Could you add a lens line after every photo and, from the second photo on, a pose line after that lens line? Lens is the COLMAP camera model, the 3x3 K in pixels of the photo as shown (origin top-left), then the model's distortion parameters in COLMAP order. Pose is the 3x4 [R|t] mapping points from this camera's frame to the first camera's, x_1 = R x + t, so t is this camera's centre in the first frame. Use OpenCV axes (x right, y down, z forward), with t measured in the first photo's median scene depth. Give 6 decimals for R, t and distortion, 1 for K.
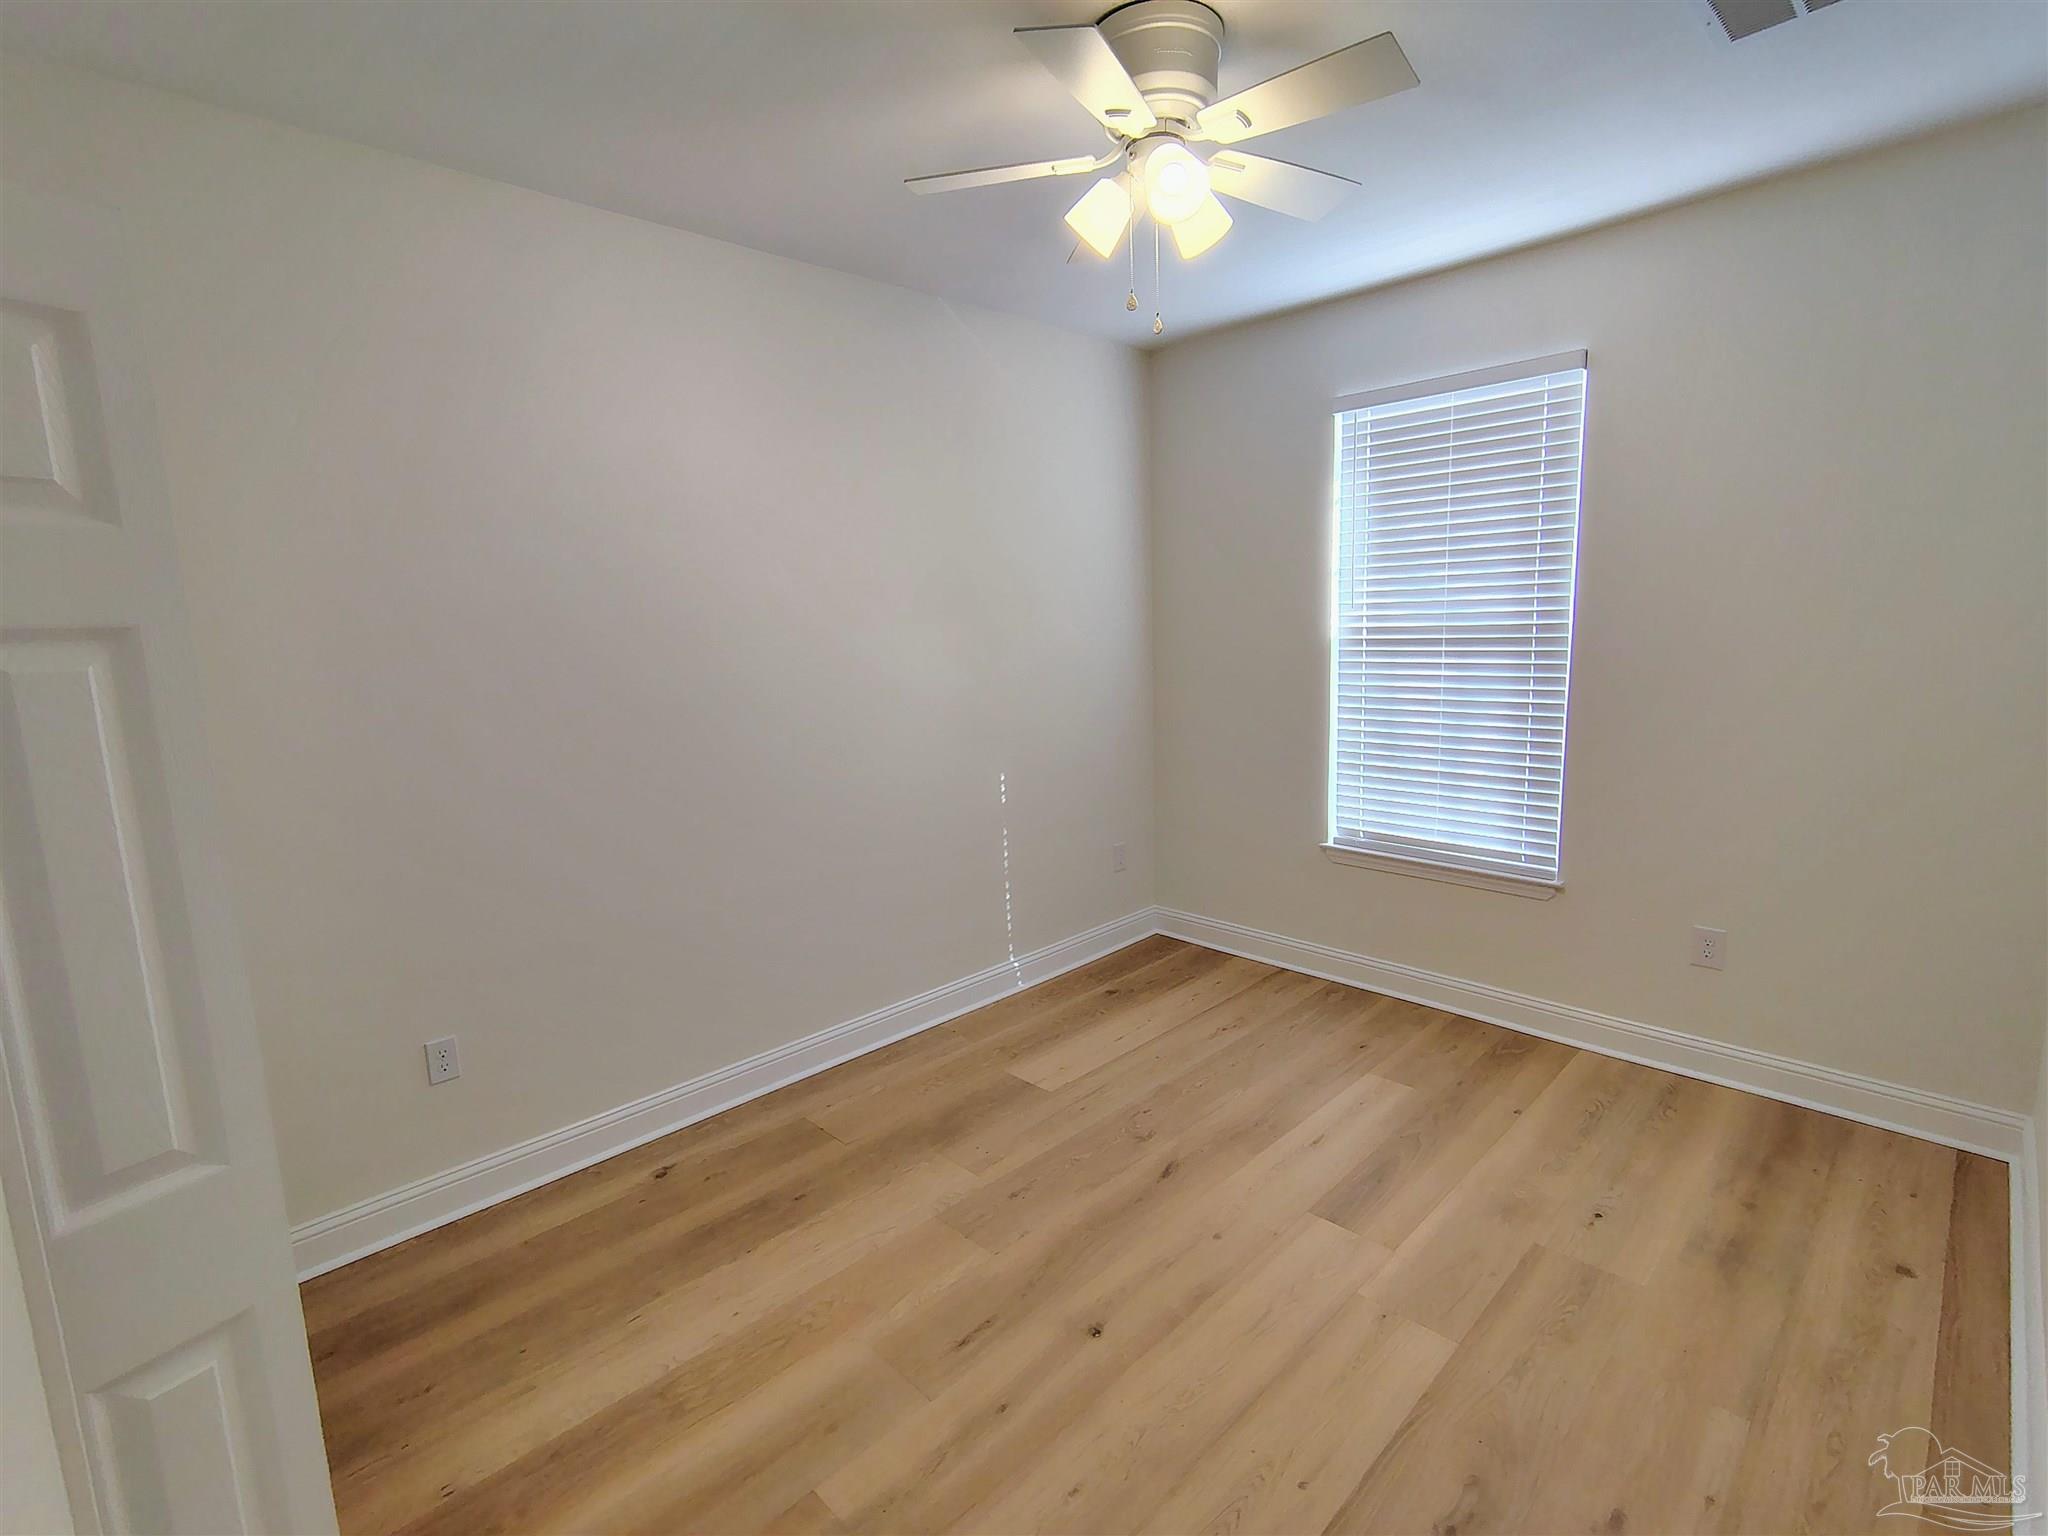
lens RADIAL K [[958.5, 0, 1025.3], [0, 958.5, 763.1], [0, 0, 1]] dist [0.012485, 0.000397]
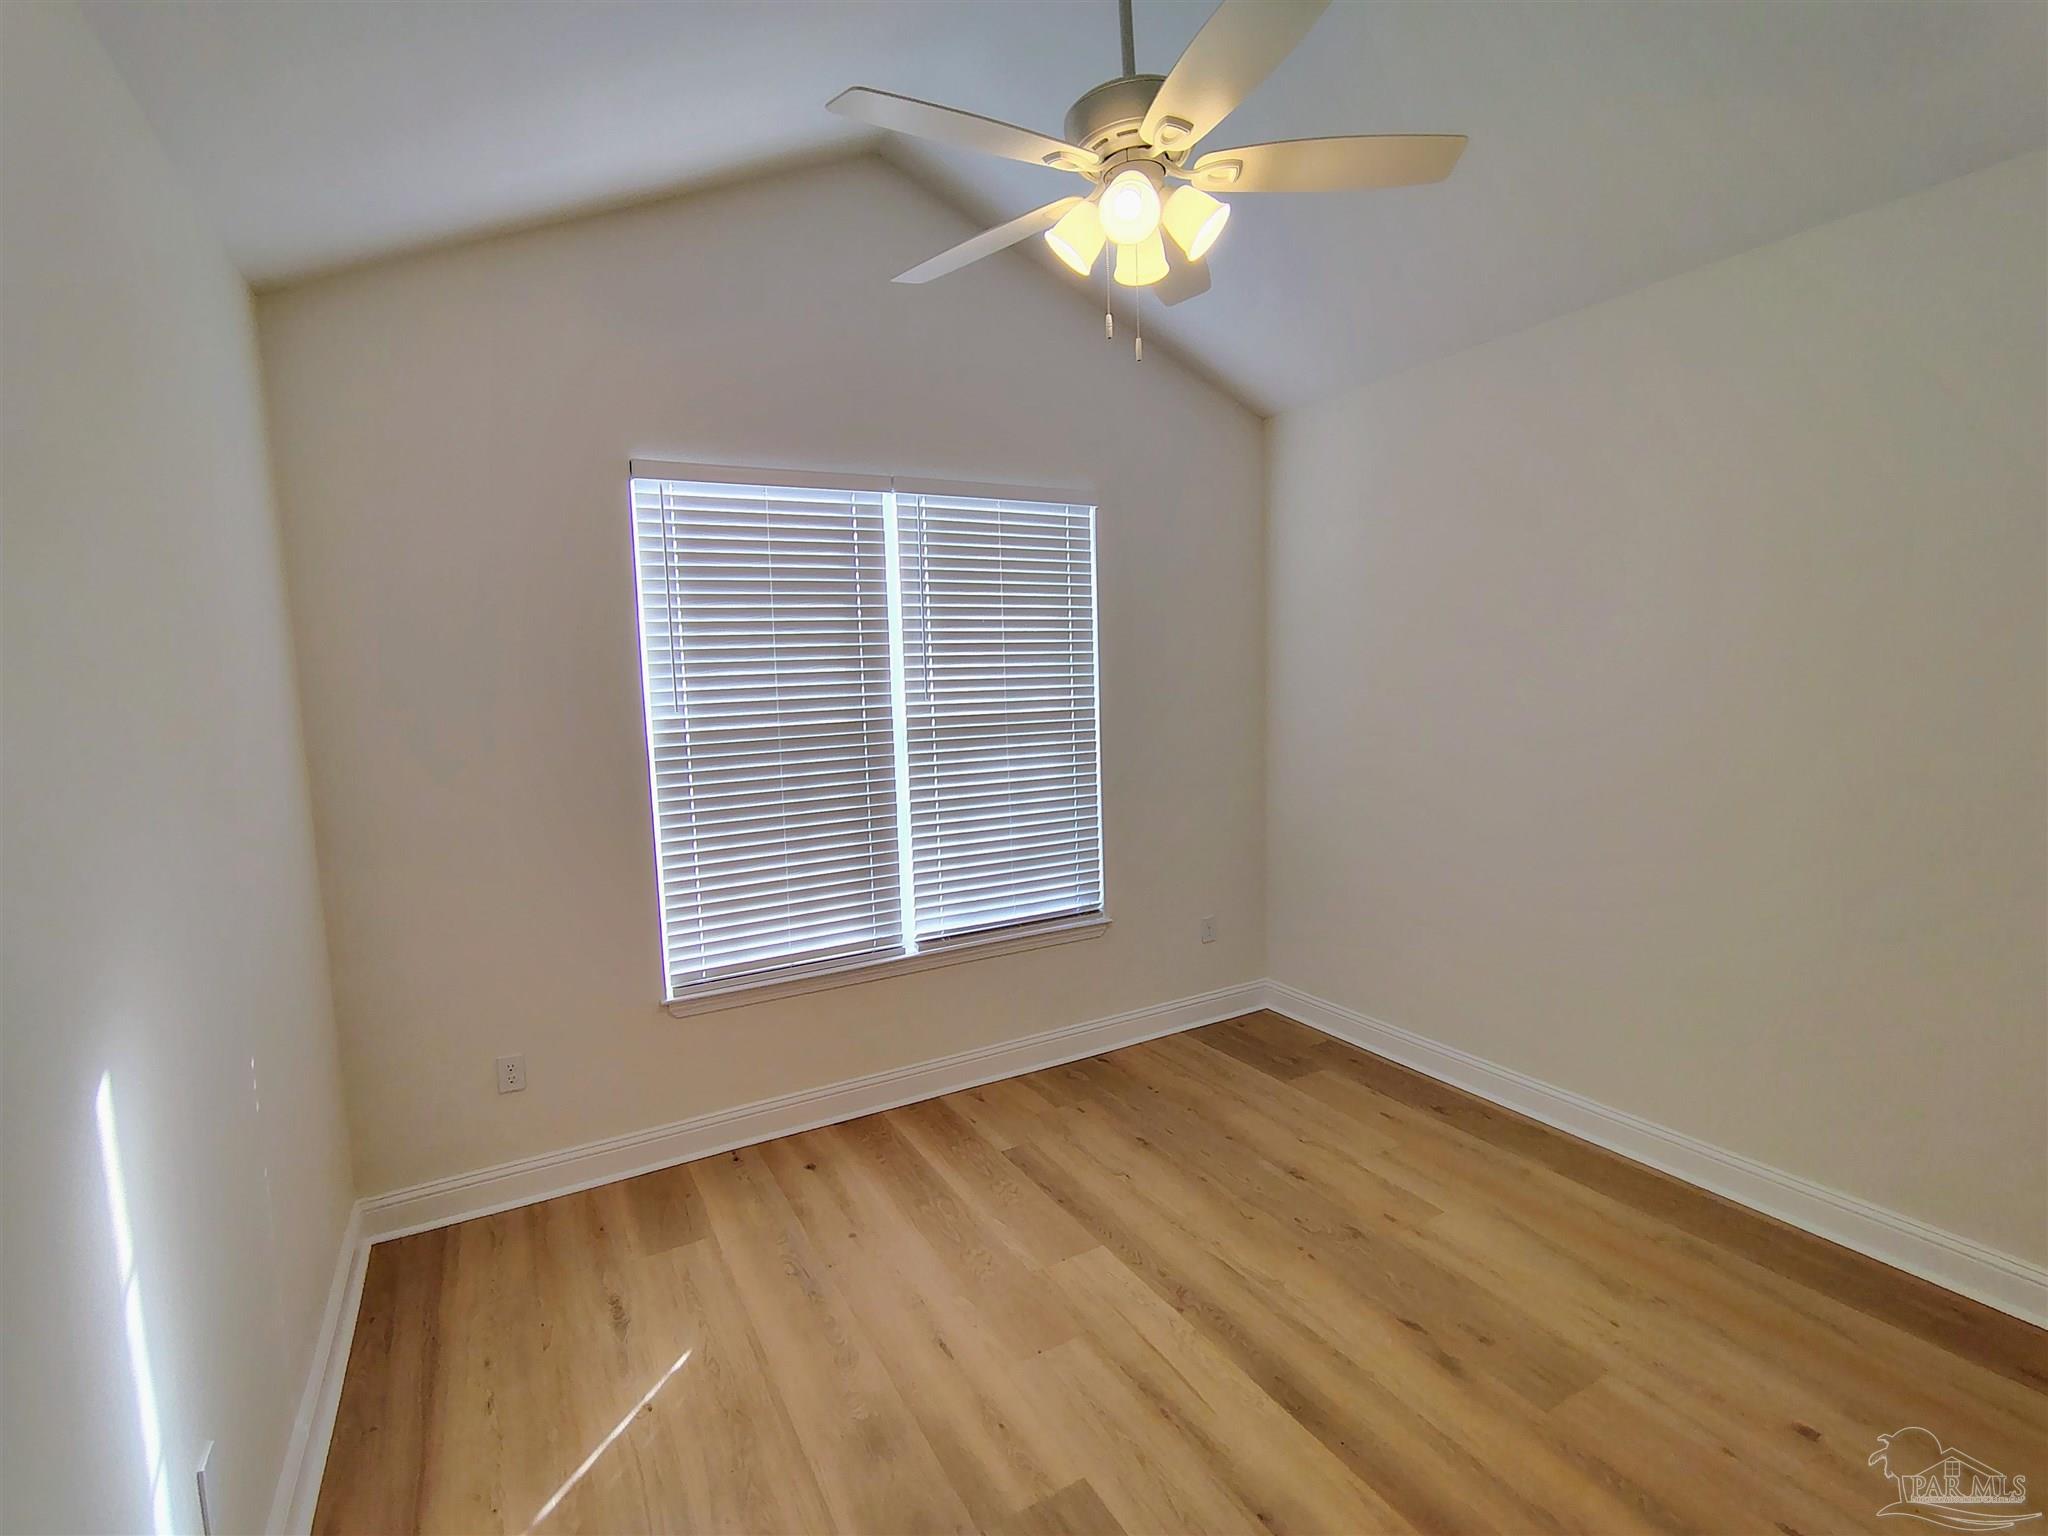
lens RADIAL K [[958.5, 0, 1026.2], [0, 958.5, 773.8], [0, 0, 1]] dist [0.012485, 0.000397]
pose [[0.225776, -0.068746, 0.971751, -0.566046], [0.188017, 0.981828, 0.025775, -0.096145], [-0.955864, 0.176886, 0.234598, 0.708652]]
